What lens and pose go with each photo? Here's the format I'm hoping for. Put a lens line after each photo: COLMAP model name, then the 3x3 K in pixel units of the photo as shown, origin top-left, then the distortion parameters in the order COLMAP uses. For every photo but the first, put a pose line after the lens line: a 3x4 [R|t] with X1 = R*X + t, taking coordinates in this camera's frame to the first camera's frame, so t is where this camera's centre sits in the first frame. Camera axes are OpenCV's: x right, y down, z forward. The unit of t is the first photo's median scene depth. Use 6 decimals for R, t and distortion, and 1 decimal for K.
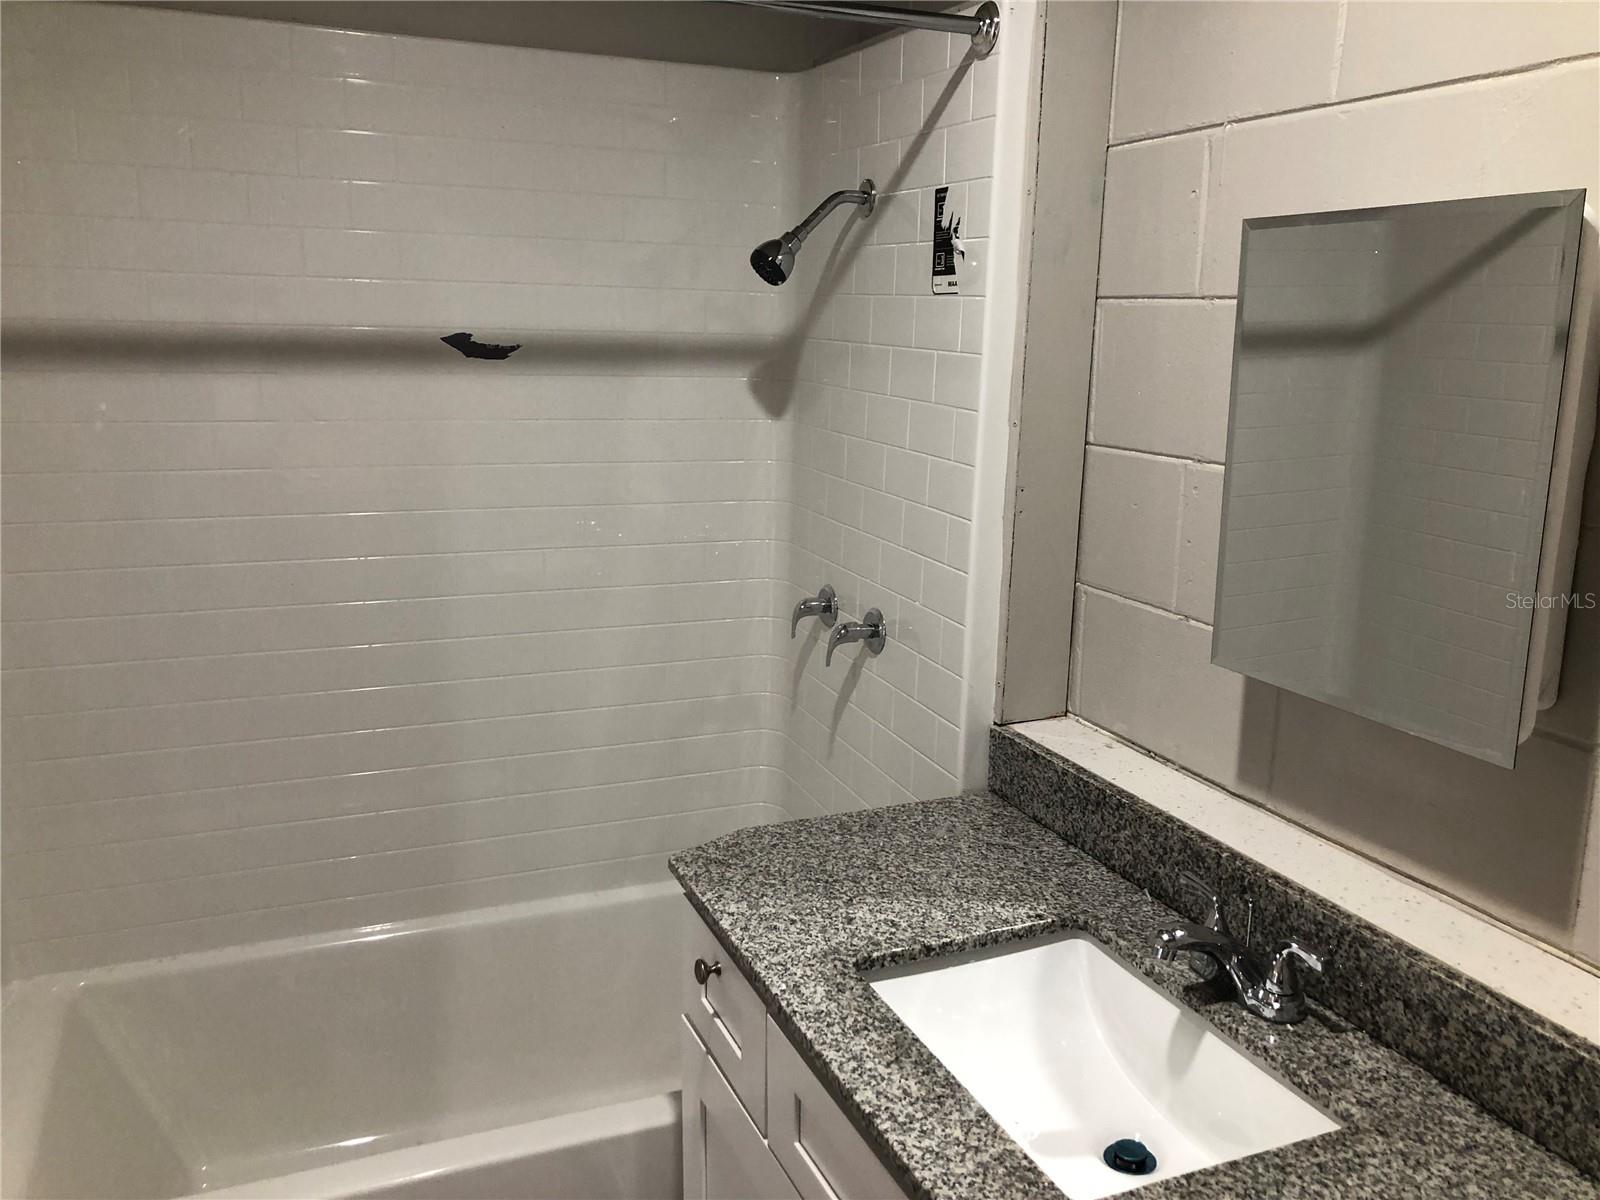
lens RADIAL K [[1312.6, 0, 856.3], [0, 1312.6, 603.0], [0, 0, 1]] dist [0.007683, -0.011147]
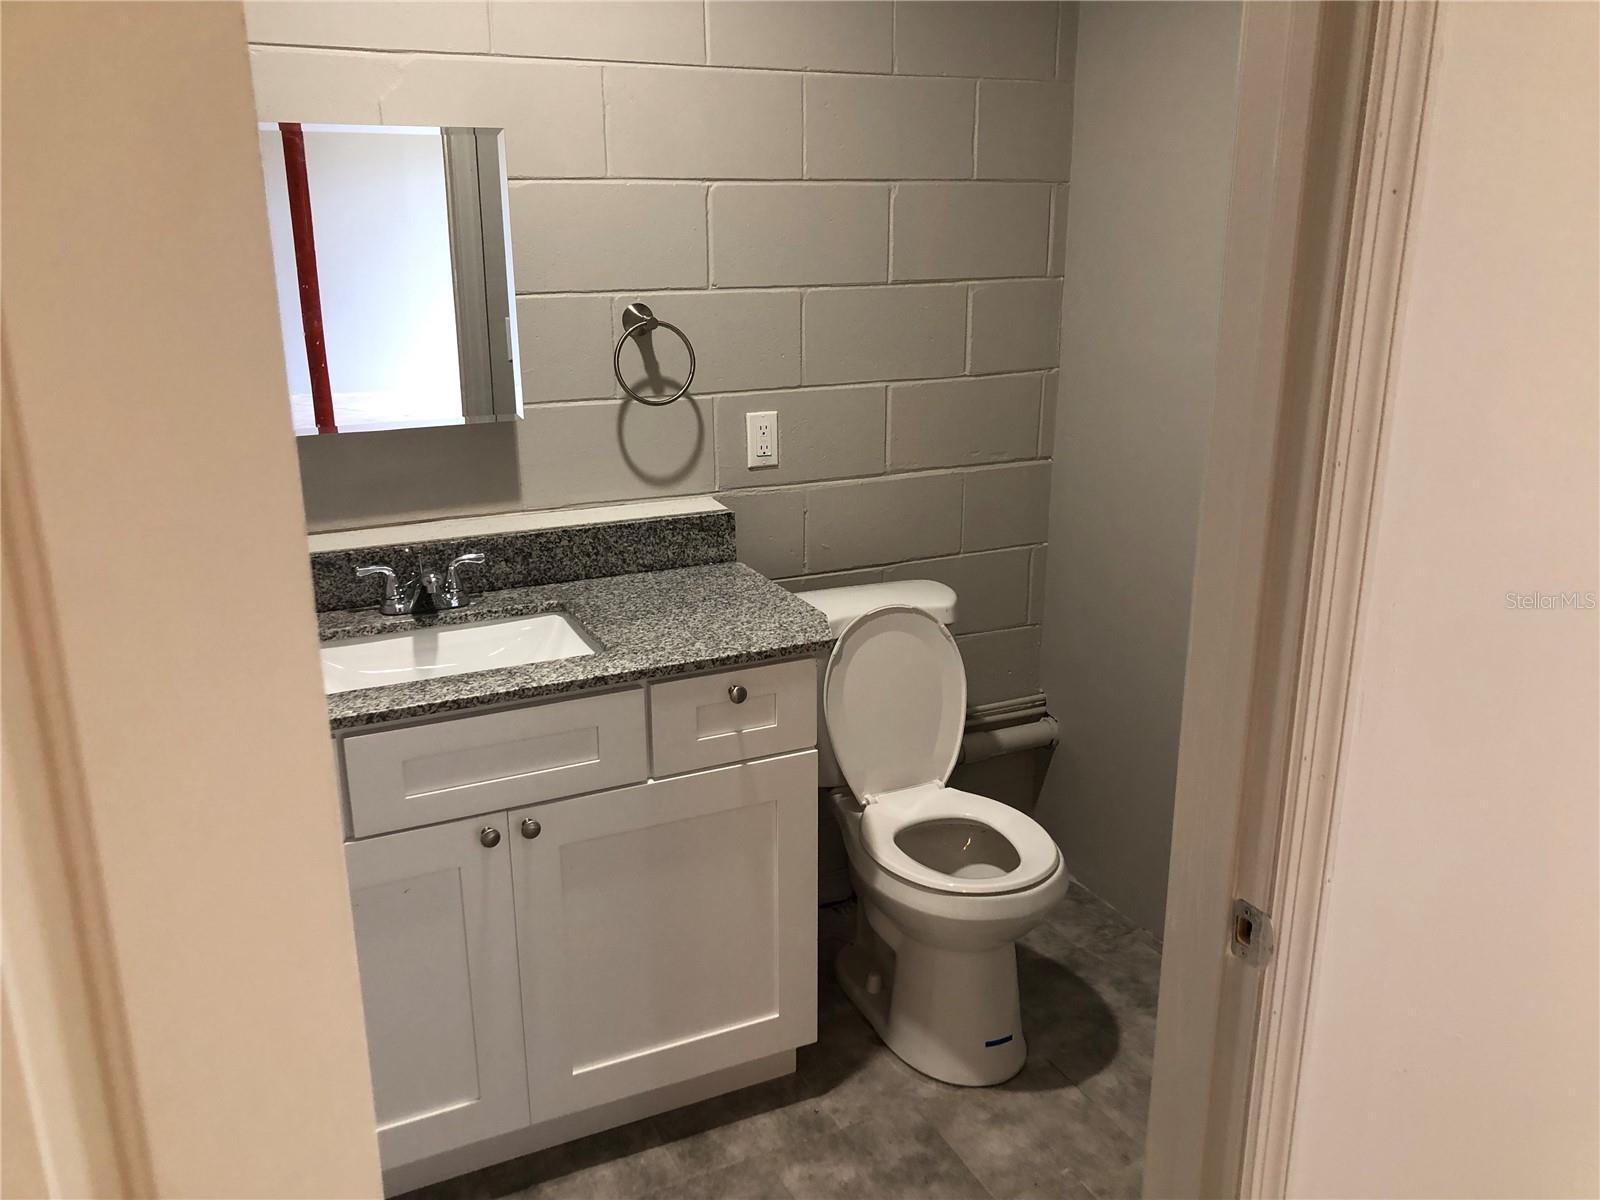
lens RADIAL K [[1312.6, 0, 856.3], [0, 1312.6, 603.0], [0, 0, 1]] dist [0.007683, -0.011147]
pose [[-0.067635, -0.313289, 0.947246, -1.482982], [0.201239, 0.925623, 0.320506, -0.151460], [-0.977204, 0.212301, 0.000441, 0.528723]]
